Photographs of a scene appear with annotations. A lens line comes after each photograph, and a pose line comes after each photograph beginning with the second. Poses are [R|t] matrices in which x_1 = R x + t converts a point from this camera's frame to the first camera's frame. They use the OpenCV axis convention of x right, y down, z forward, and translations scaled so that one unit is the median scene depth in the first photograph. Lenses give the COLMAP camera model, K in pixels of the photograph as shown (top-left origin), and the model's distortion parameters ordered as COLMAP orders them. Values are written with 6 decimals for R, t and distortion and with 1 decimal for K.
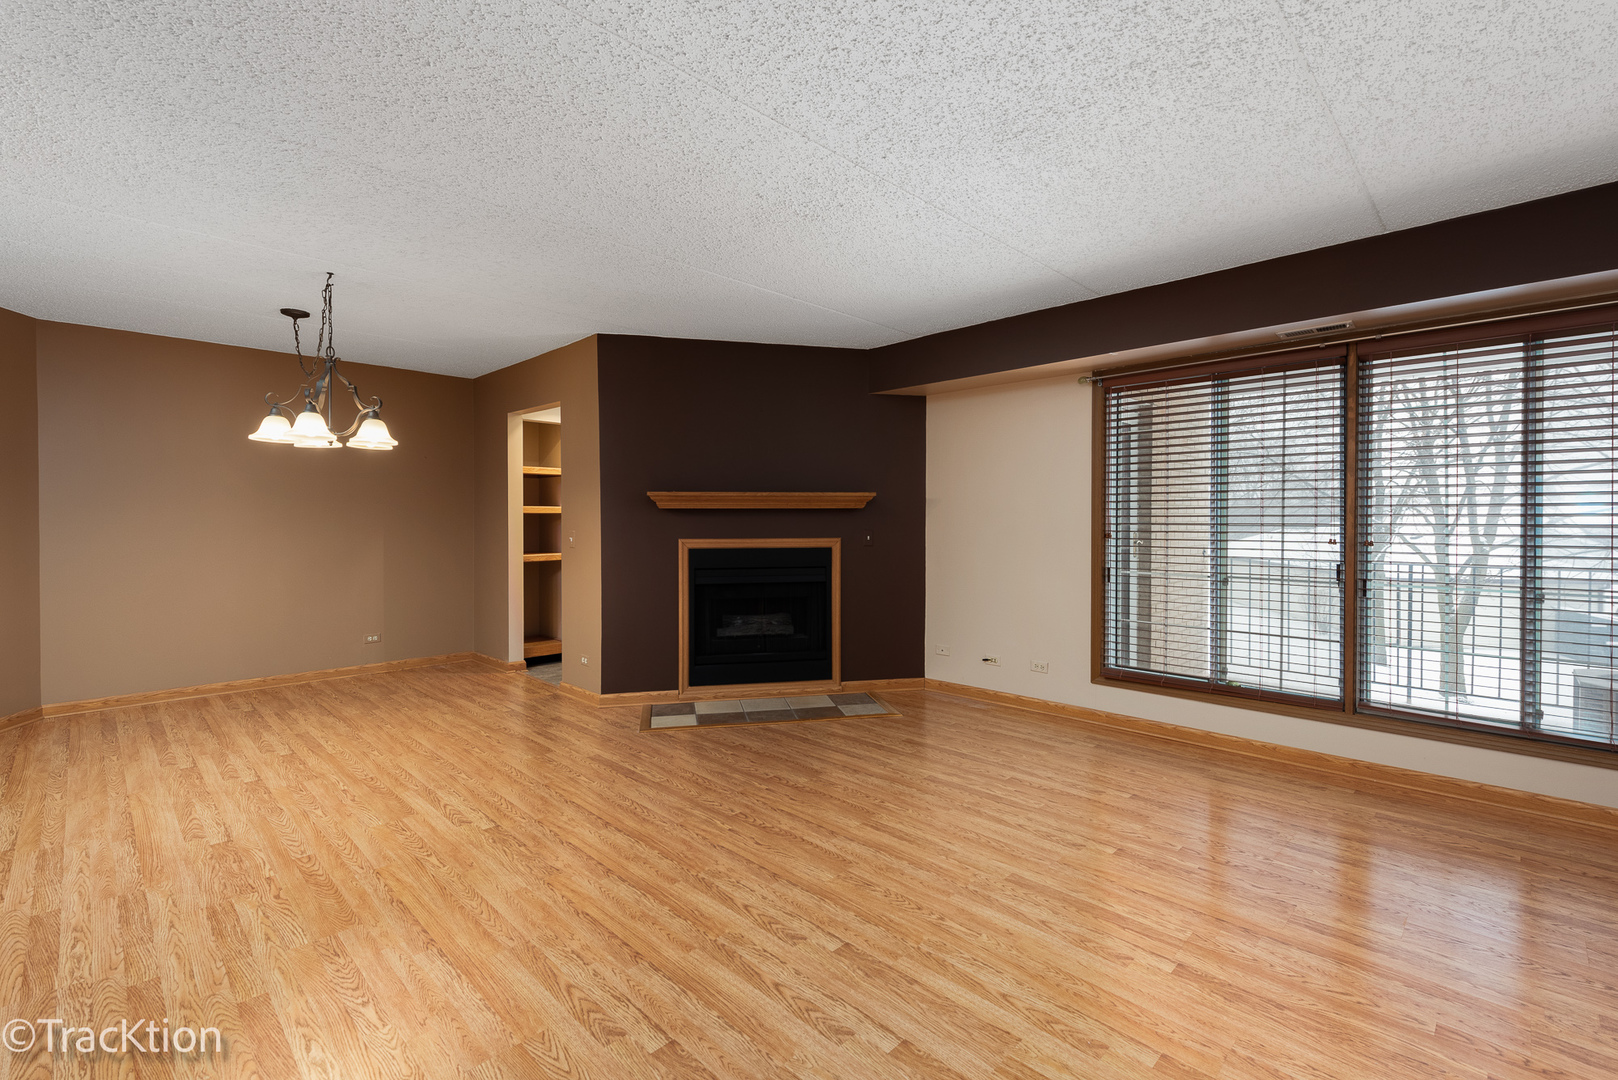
lens RADIAL K [[711.2, 0, 817.8], [0, 711.2, 523.3], [0, 0, 1]] dist [0.018453, -0.007547]
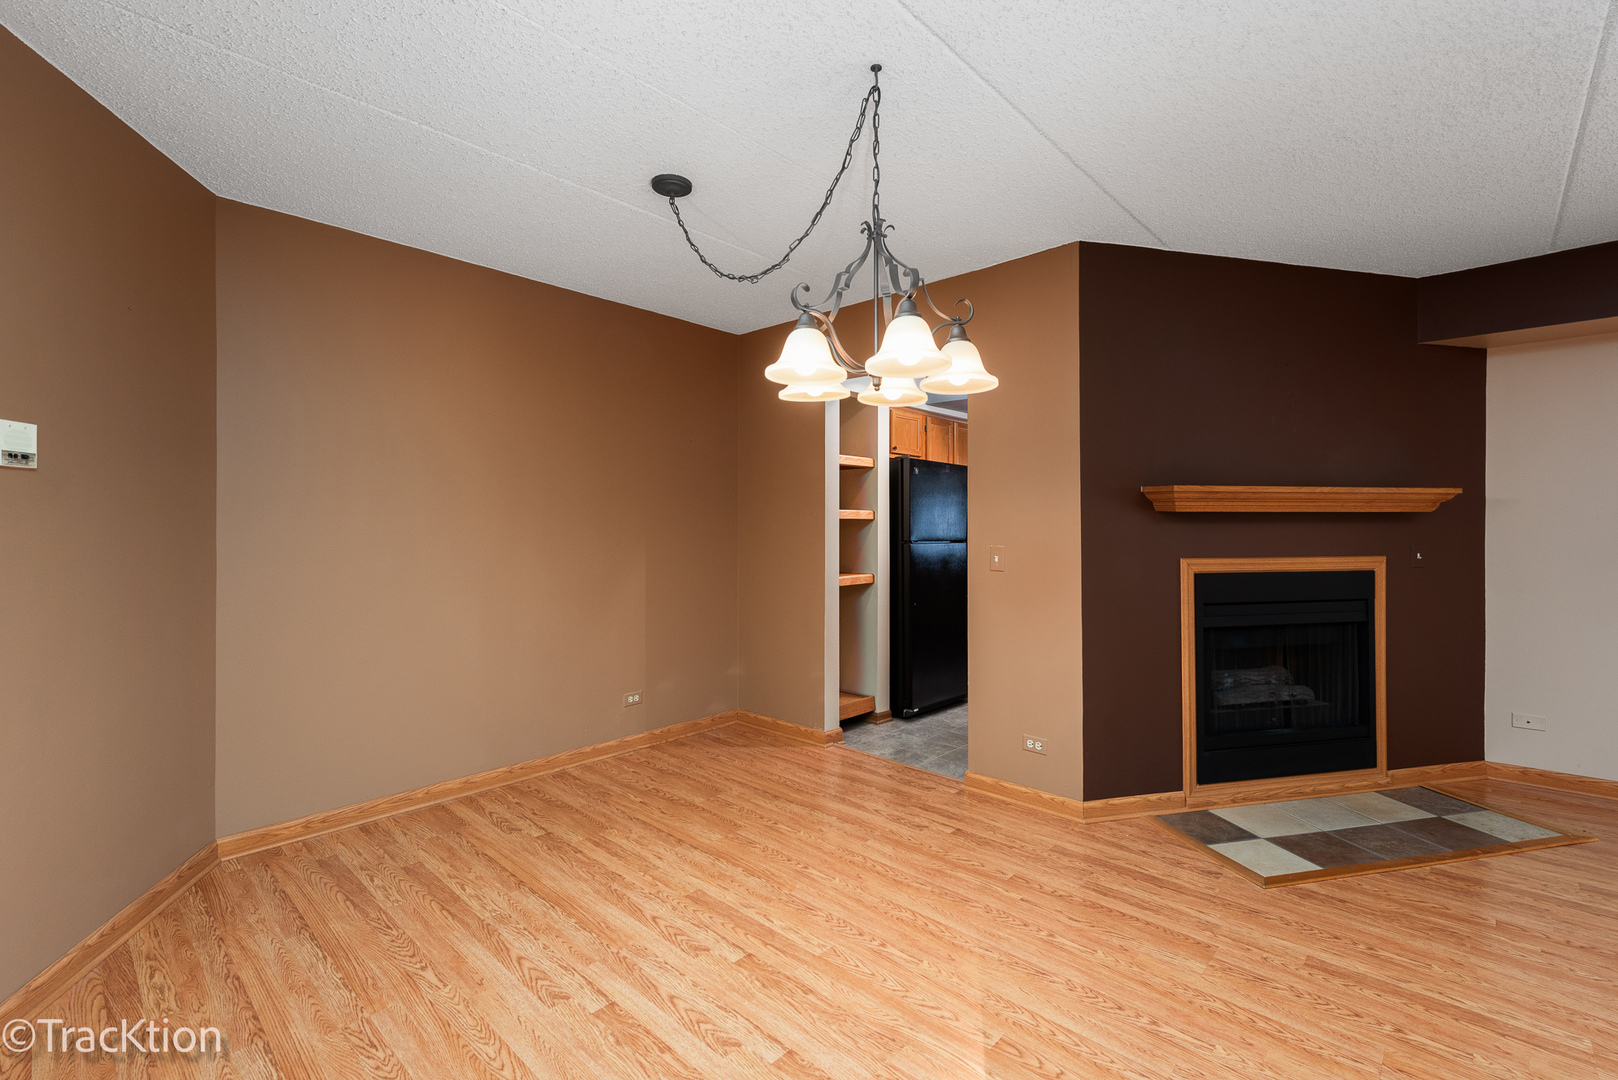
lens RADIAL K [[711.2, 0, 817.8], [0, 711.2, 523.3], [0, 0, 1]] dist [0.018453, -0.007547]
pose [[0.999509, 0.000420, 0.031340, -0.673130], [-0.000078, 0.999940, -0.010912, -0.004145], [-0.031343, 0.010904, 0.999449, 0.432541]]
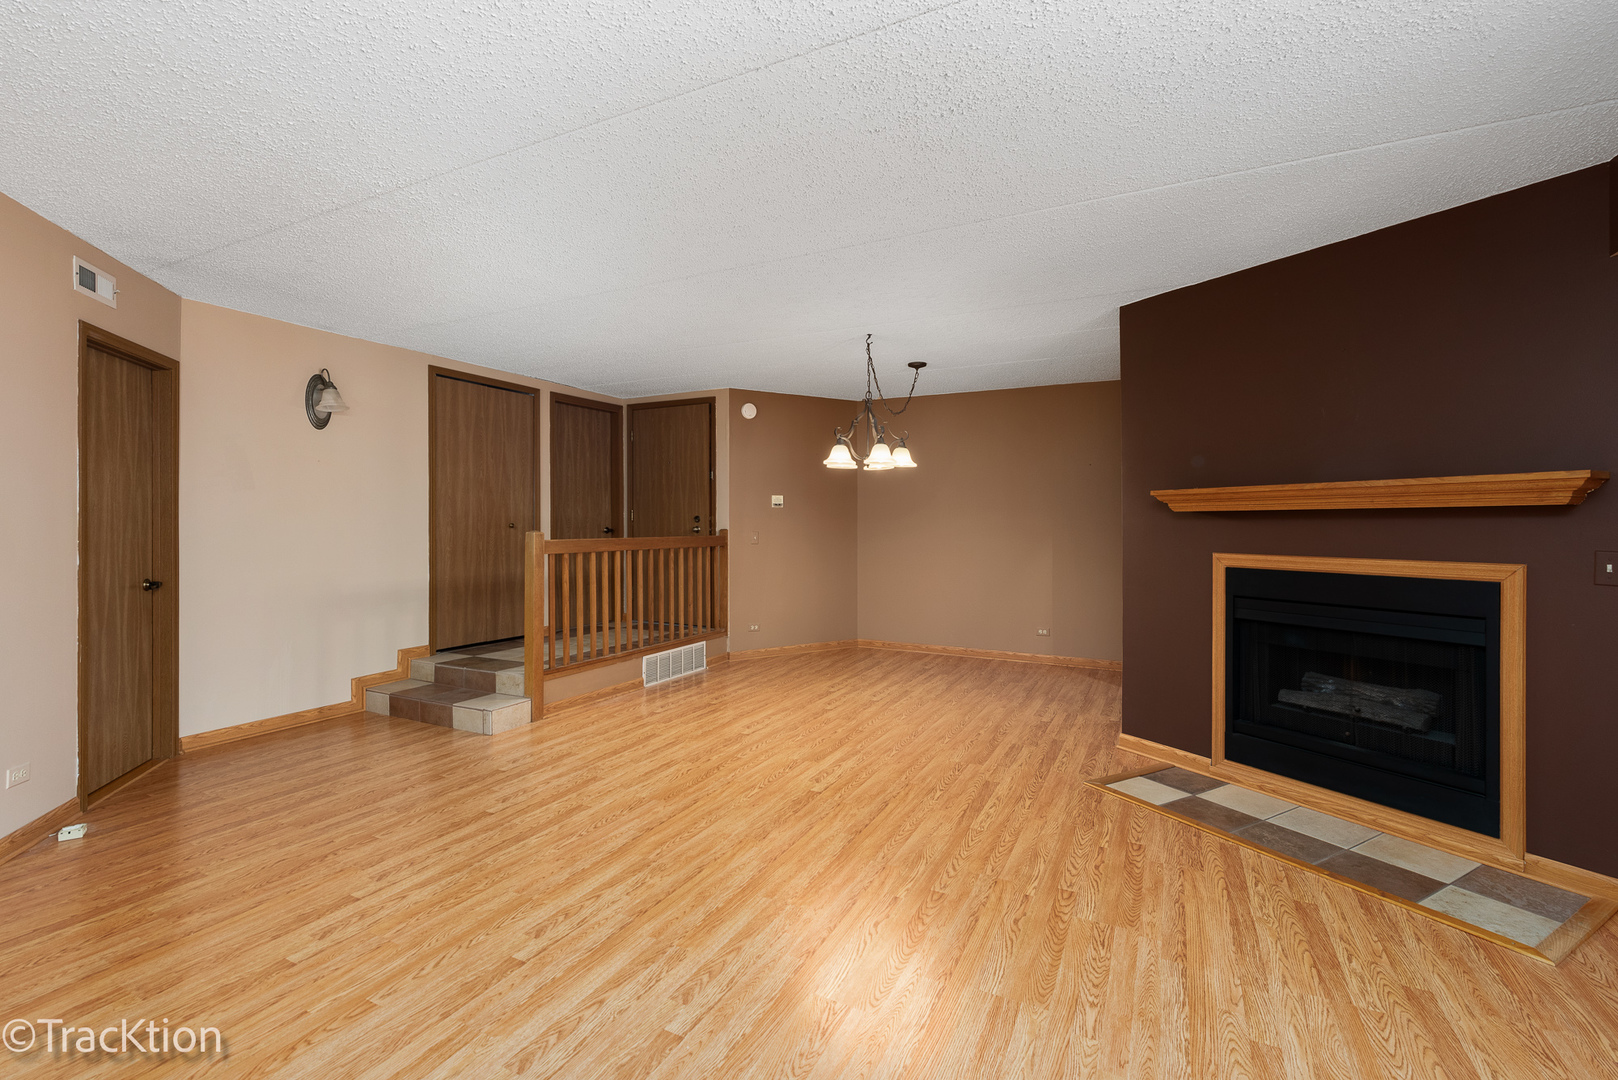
lens RADIAL K [[705.4, 0, 811.1], [0, 705.4, 531.2], [0, 0, 1]] dist [0.016127, -0.007154]
pose [[0.301607, 0.011698, -0.953360, 0.457622], [-0.008049, 0.999920, 0.009723, -0.004982], [0.953398, 0.004741, 0.301677, 0.472387]]
